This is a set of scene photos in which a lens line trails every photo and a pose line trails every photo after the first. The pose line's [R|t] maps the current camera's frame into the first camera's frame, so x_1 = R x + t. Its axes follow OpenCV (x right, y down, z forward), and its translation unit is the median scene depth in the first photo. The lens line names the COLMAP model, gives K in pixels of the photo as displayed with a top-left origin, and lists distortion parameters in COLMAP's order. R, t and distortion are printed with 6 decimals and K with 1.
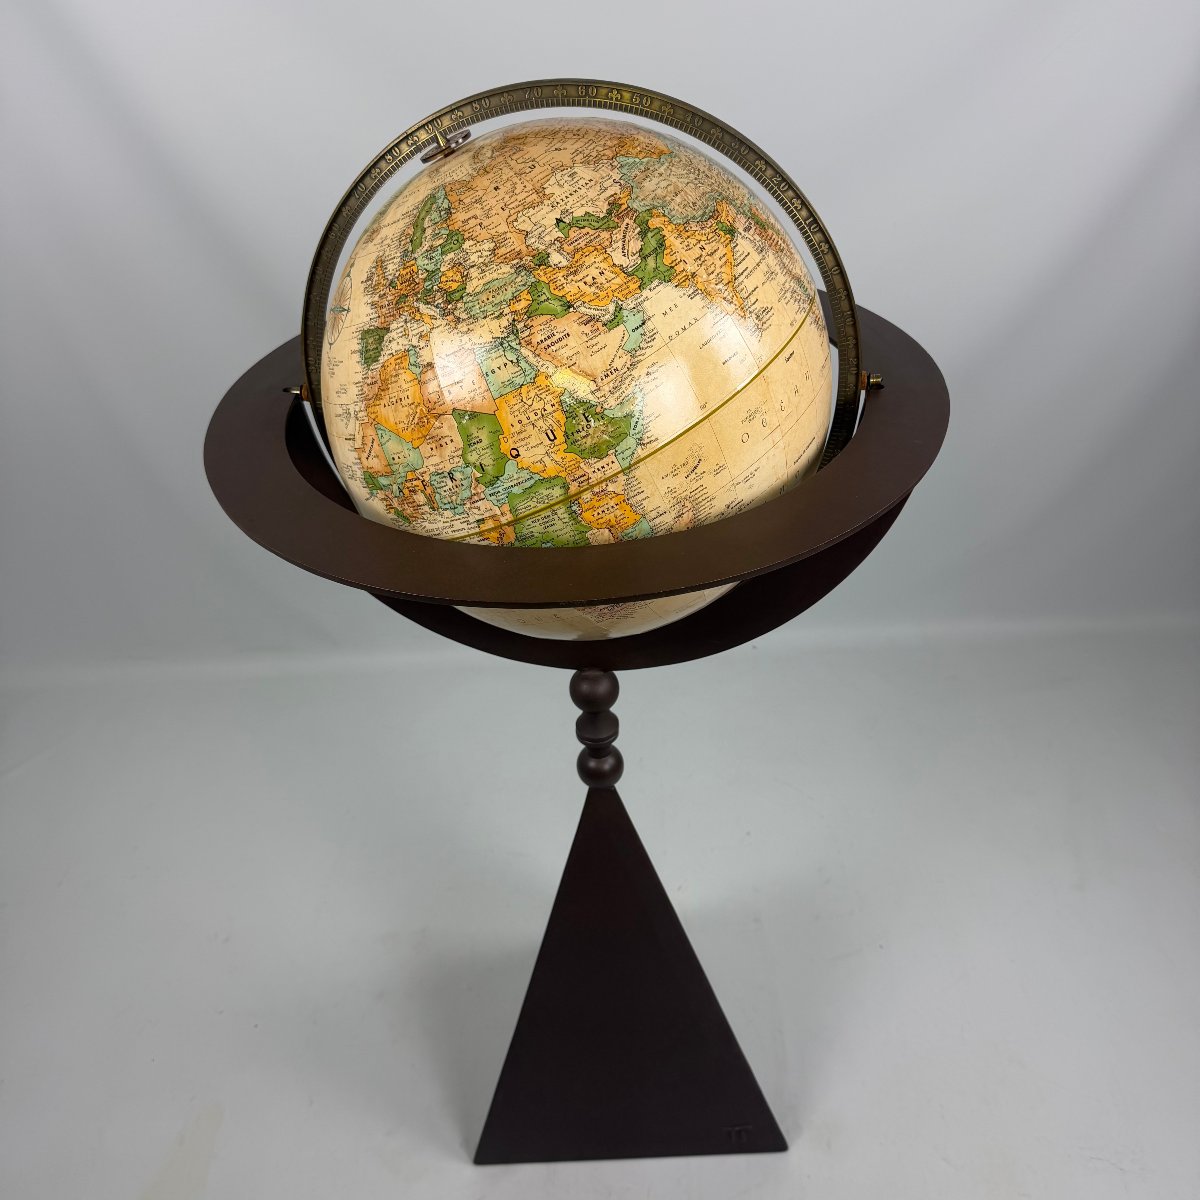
lens RADIAL K [[1113.3, 0, 597.8], [0, 1113.3, 595.3], [0, 0, 1]] dist [0.113198, -0.395370]
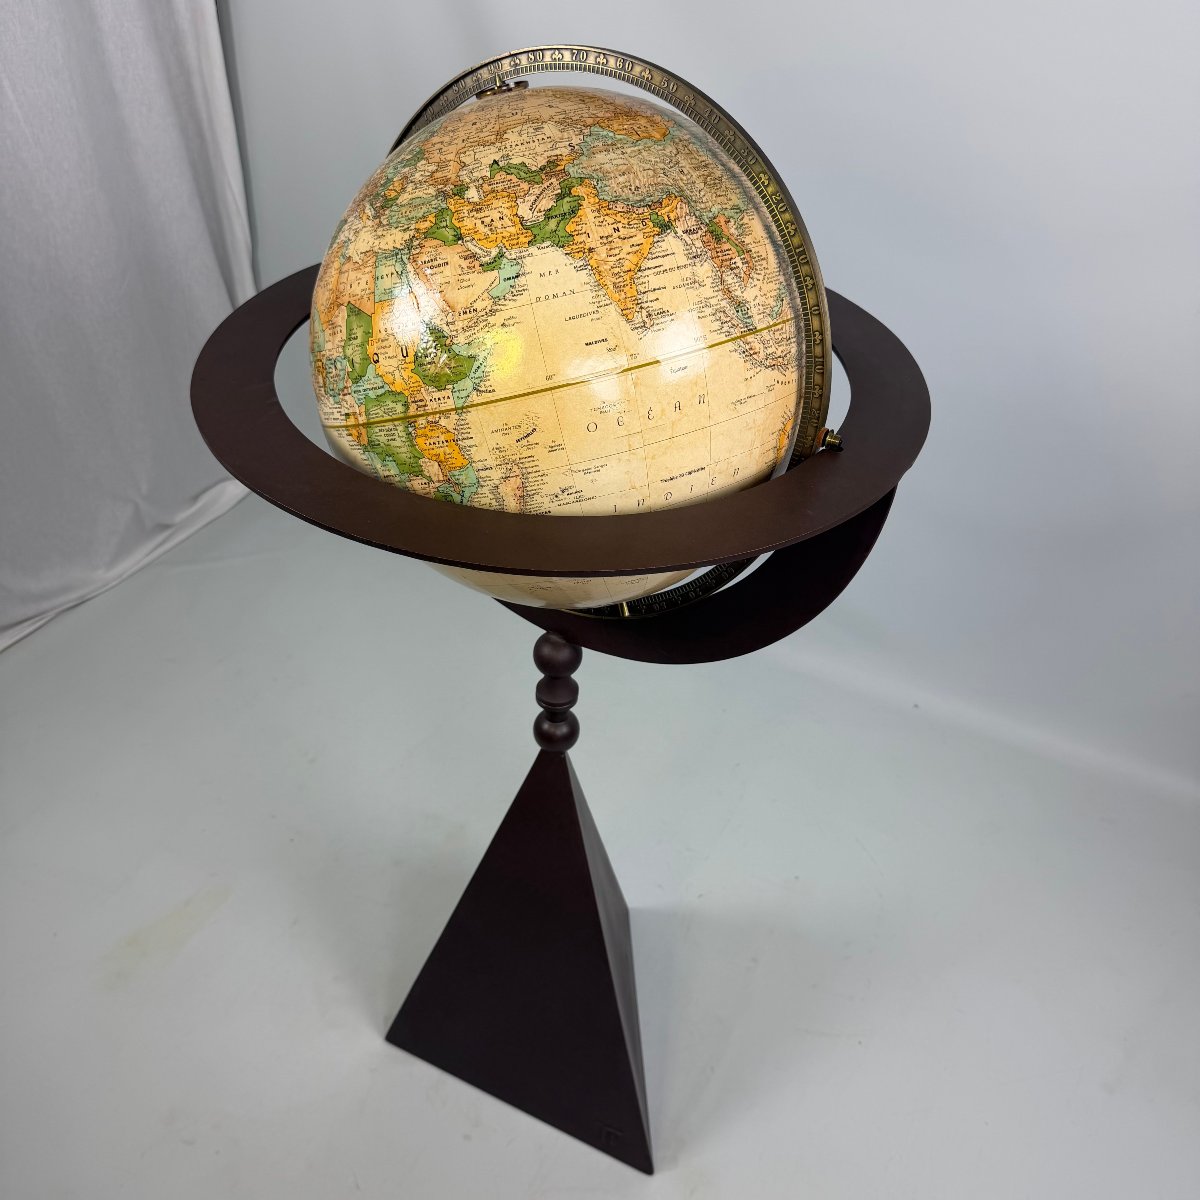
lens RADIAL K [[1113.3, 0, 597.8], [0, 1113.3, 595.3], [0, 0, 1]] dist [0.113198, -0.395370]
pose [[0.857166, 0.389101, -0.337441, 0.539469], [-0.402388, 0.914881, 0.032799, -0.042491], [0.321481, 0.107668, 0.940775, 0.106175]]
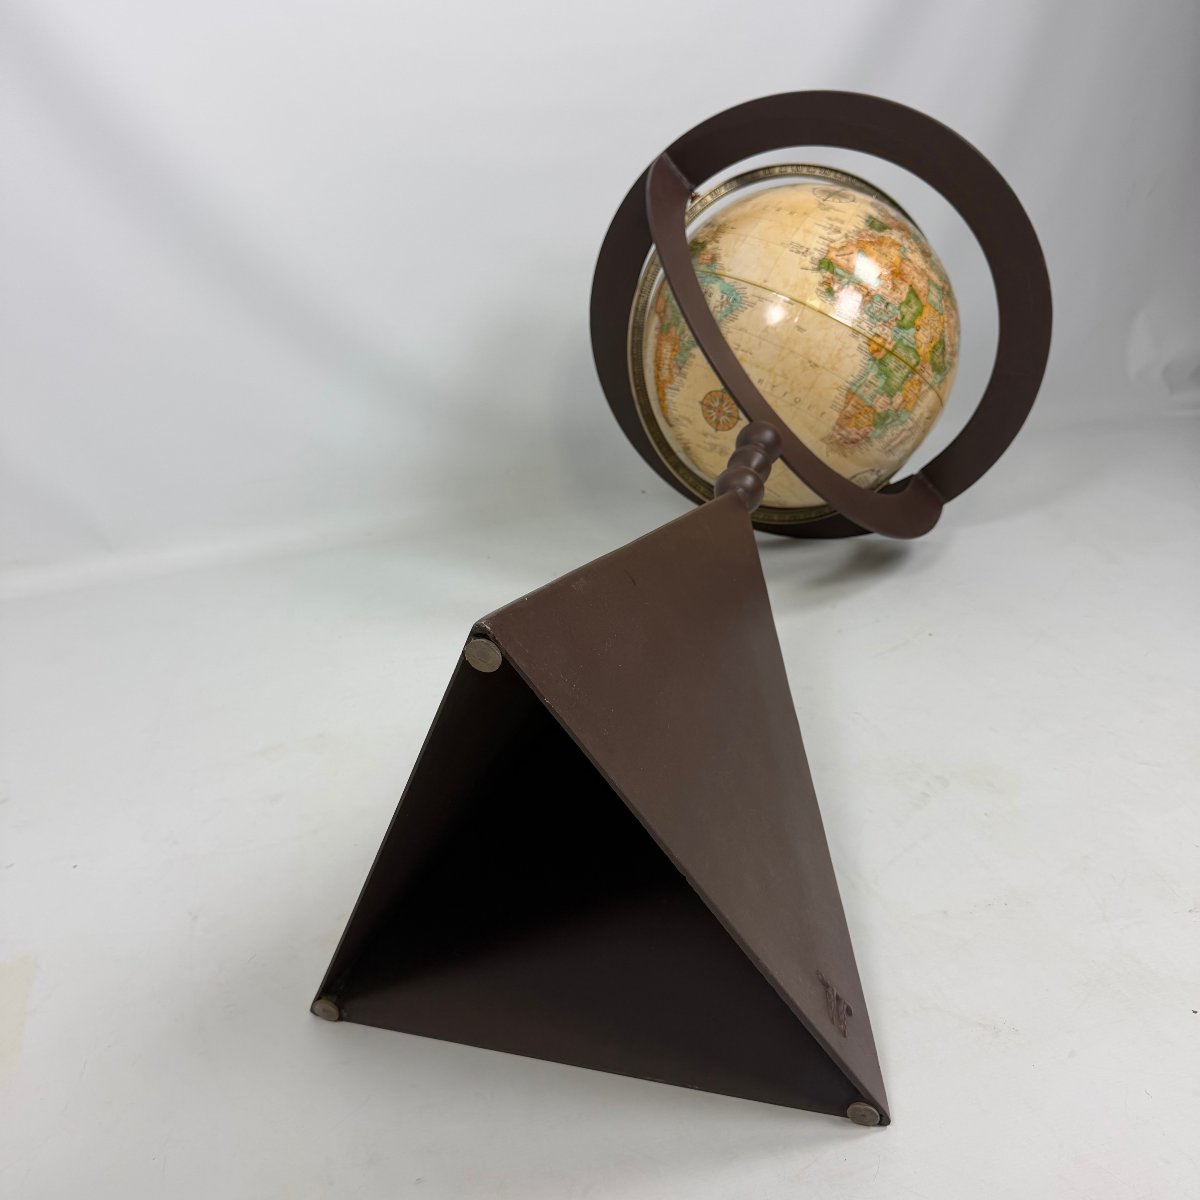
lens RADIAL K [[1113.3, 0, 597.8], [0, 1113.3, 595.3], [0, 0, 1]] dist [0.113198, -0.395370]
pose [[0.416927, 0.712331, 0.564585, -0.974733], [-0.338639, 0.698161, -0.630789, 1.439157], [-0.843502, 0.071802, 0.532305, 0.514279]]
